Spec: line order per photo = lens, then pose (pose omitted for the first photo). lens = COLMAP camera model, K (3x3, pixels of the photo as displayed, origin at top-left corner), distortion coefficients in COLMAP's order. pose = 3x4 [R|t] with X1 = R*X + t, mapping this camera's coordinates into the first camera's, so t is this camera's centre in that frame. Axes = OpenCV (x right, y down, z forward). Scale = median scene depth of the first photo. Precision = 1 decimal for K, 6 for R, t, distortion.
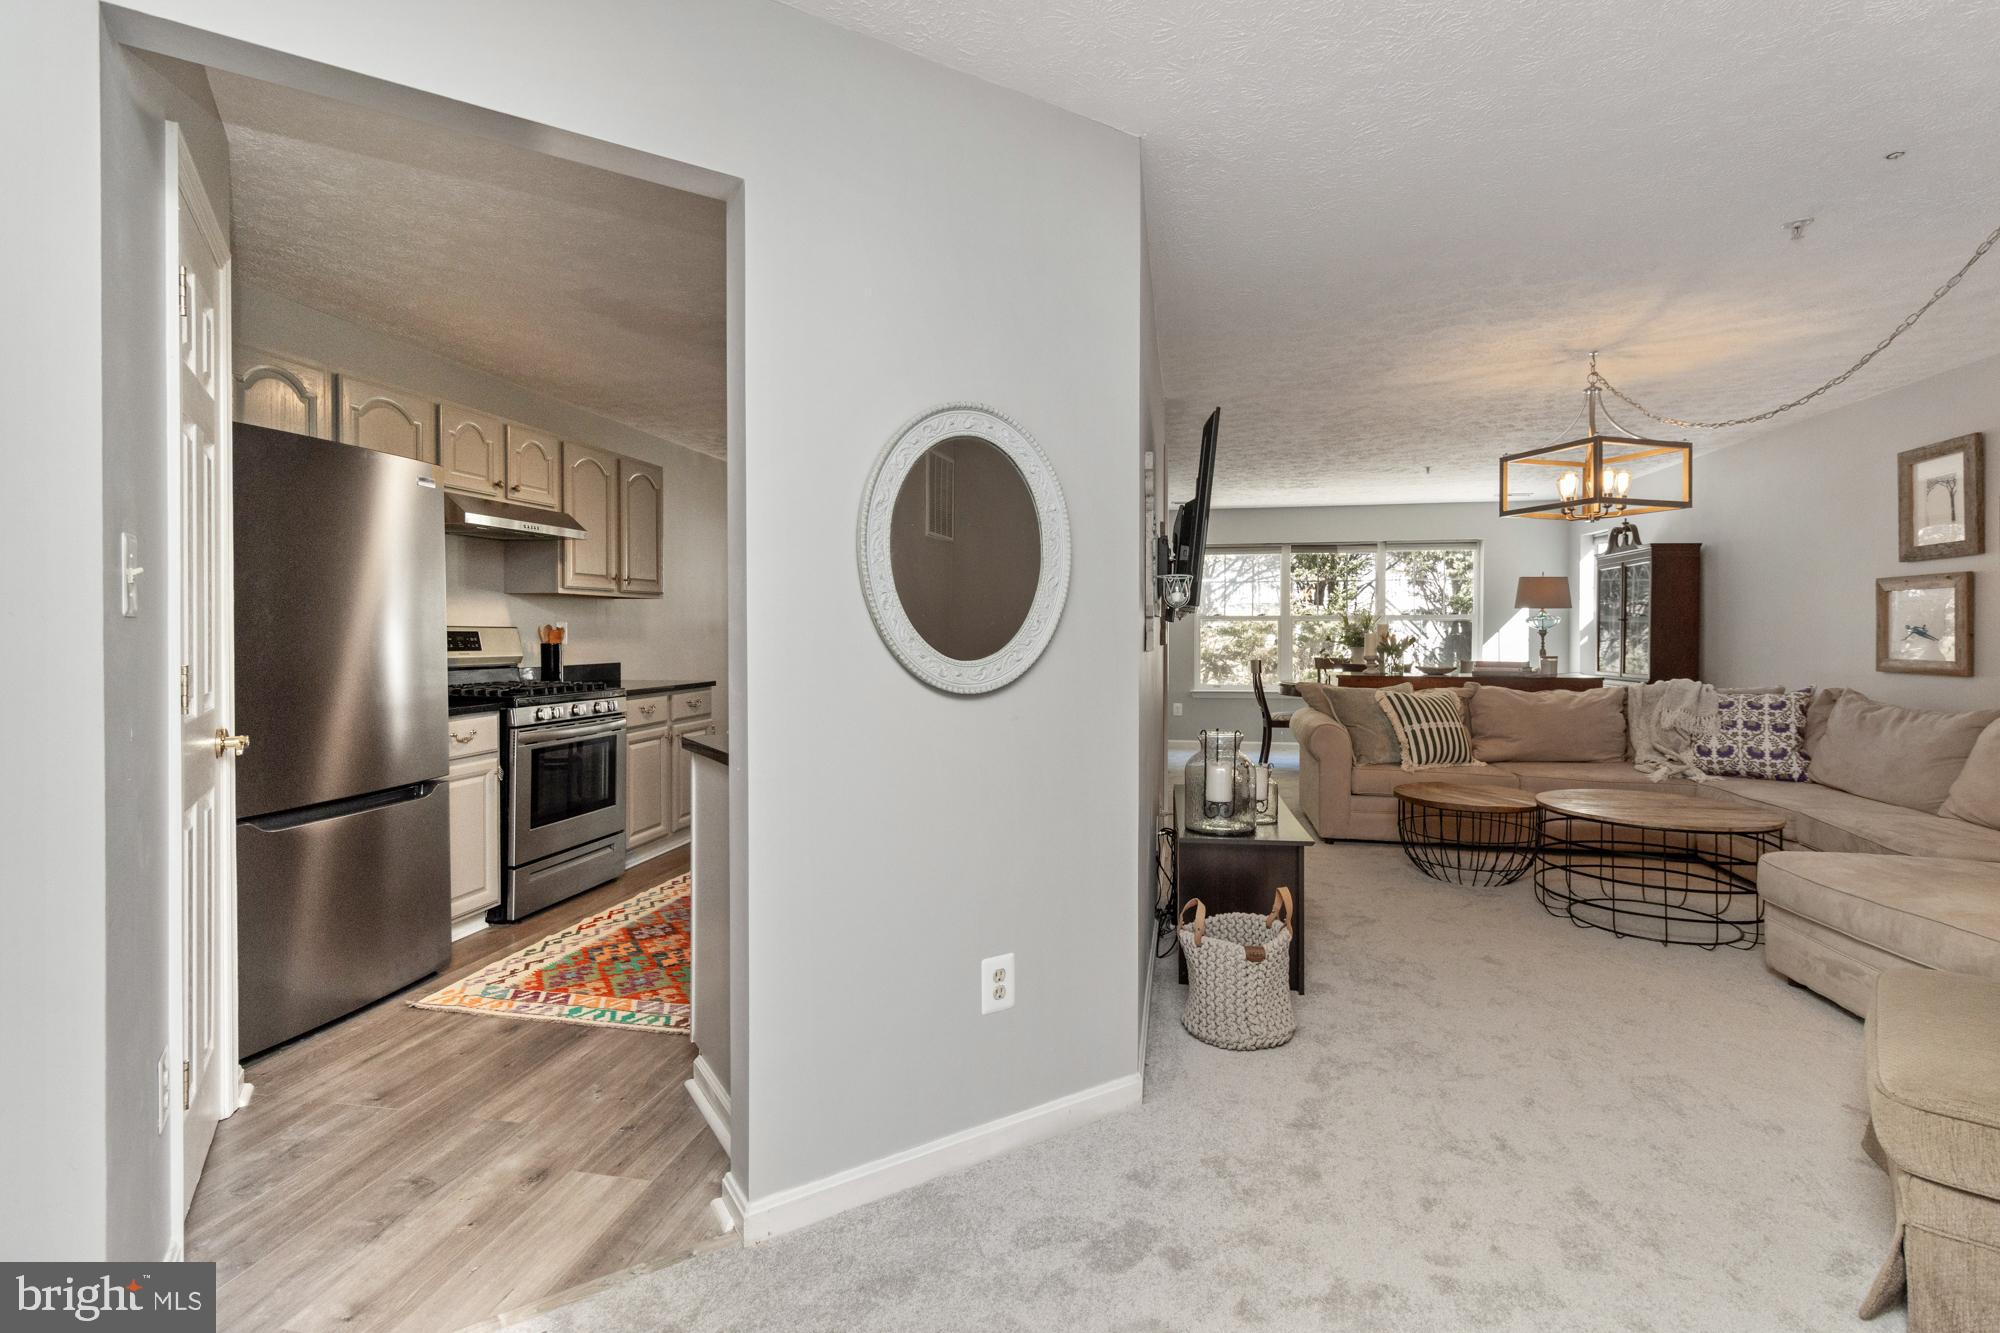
lens RADIAL K [[926.1, 0, 1014.3], [0, 926.1, 644.3], [0, 0, 1]] dist [0.003359, 0.000162]
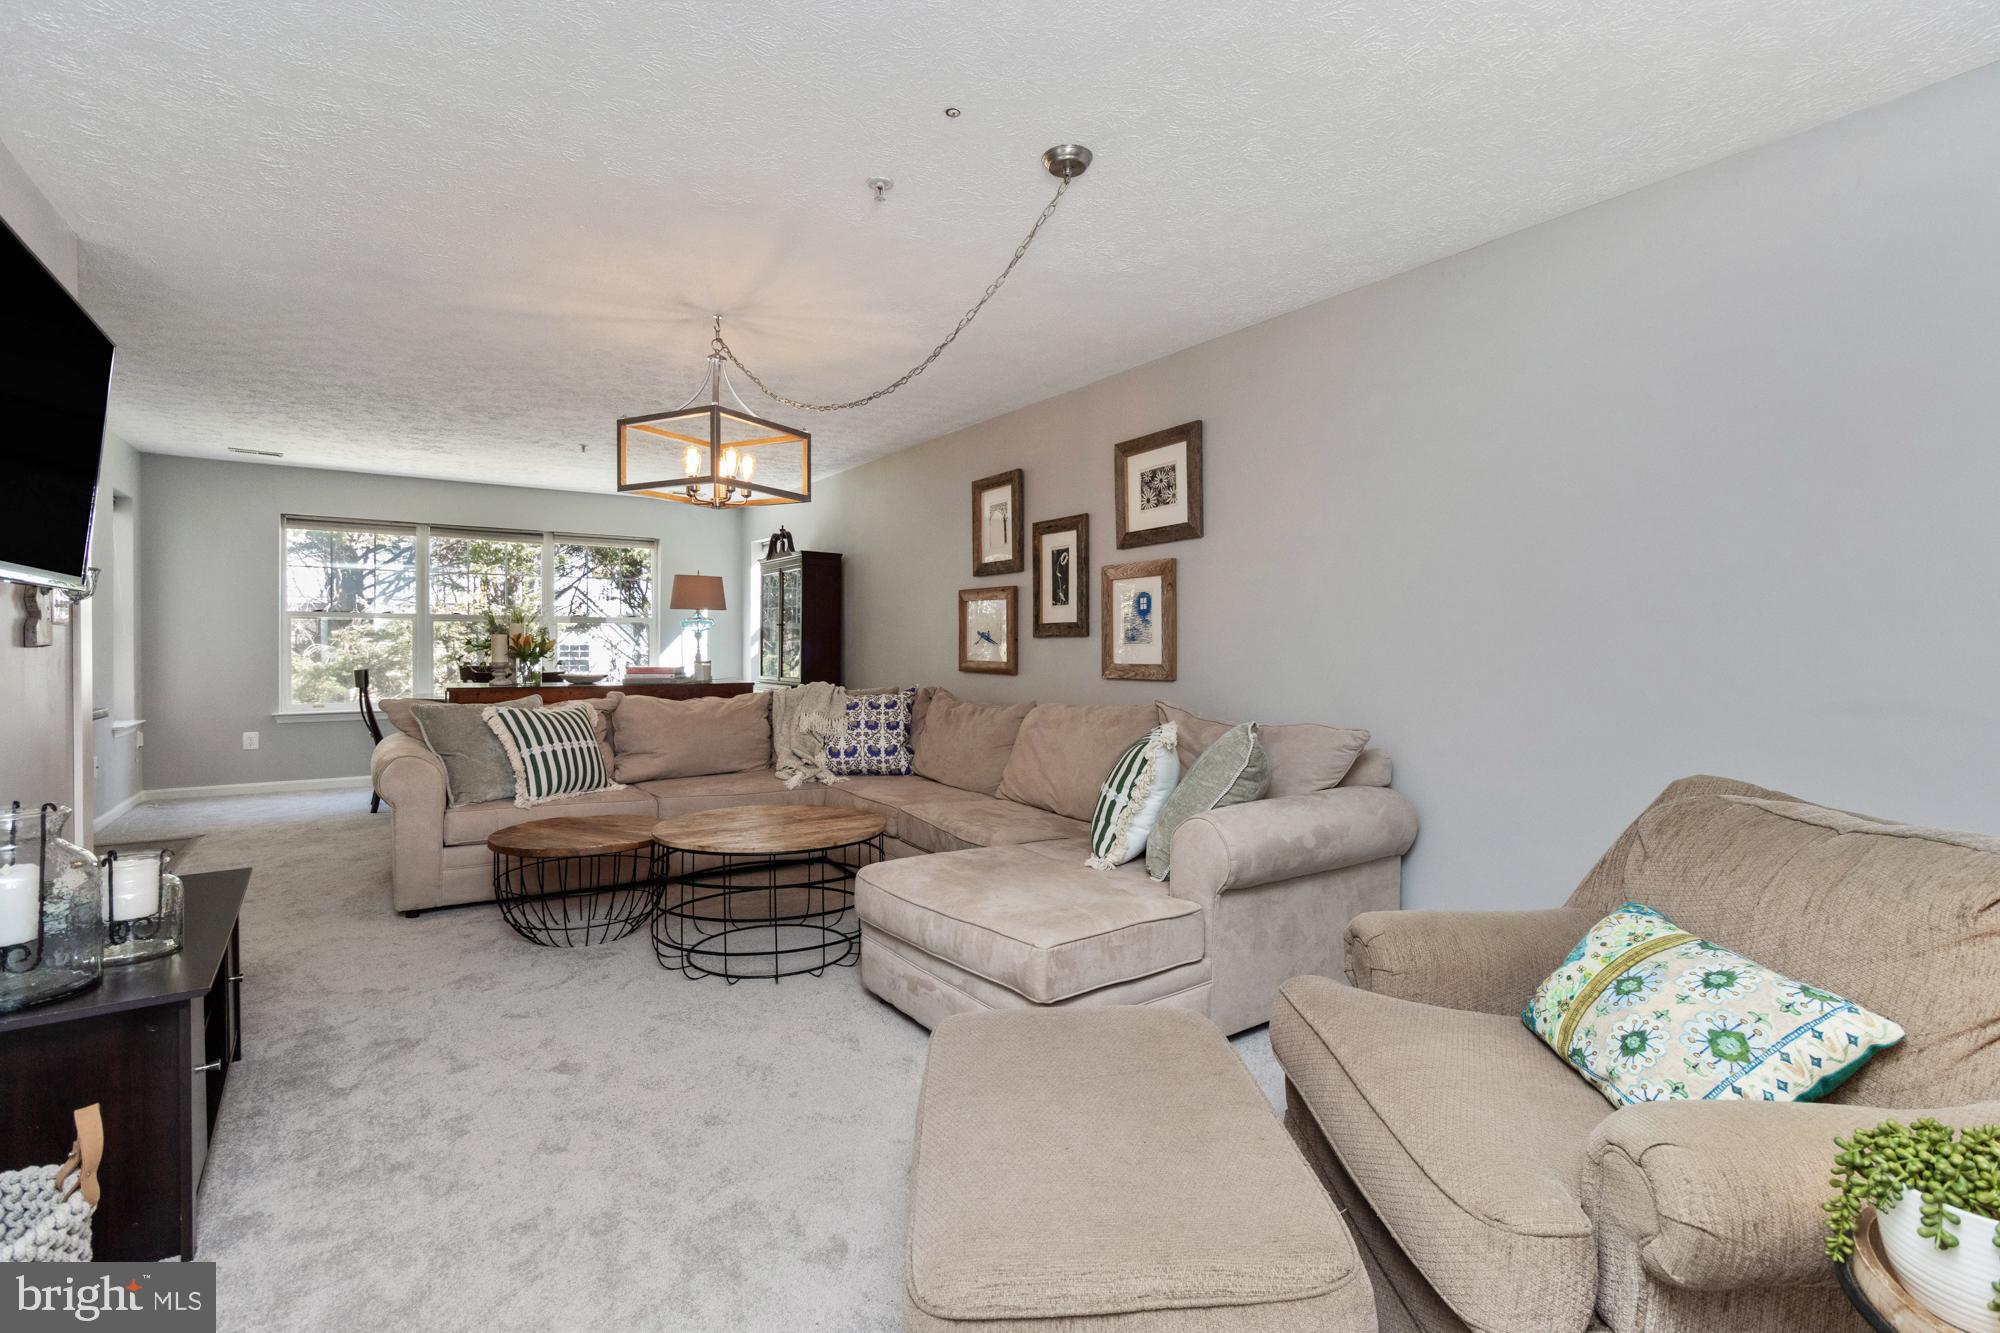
lens RADIAL K [[926.1, 0, 1001.0], [0, 926.1, 657.4], [0, 0, 1]] dist [0.003359, 0.000162]
pose [[0.711139, -0.006374, 0.703022, 0.166958], [0.002175, 0.999974, 0.006867, 0.004384], [-0.703048, -0.003354, 0.711134, 0.156203]]
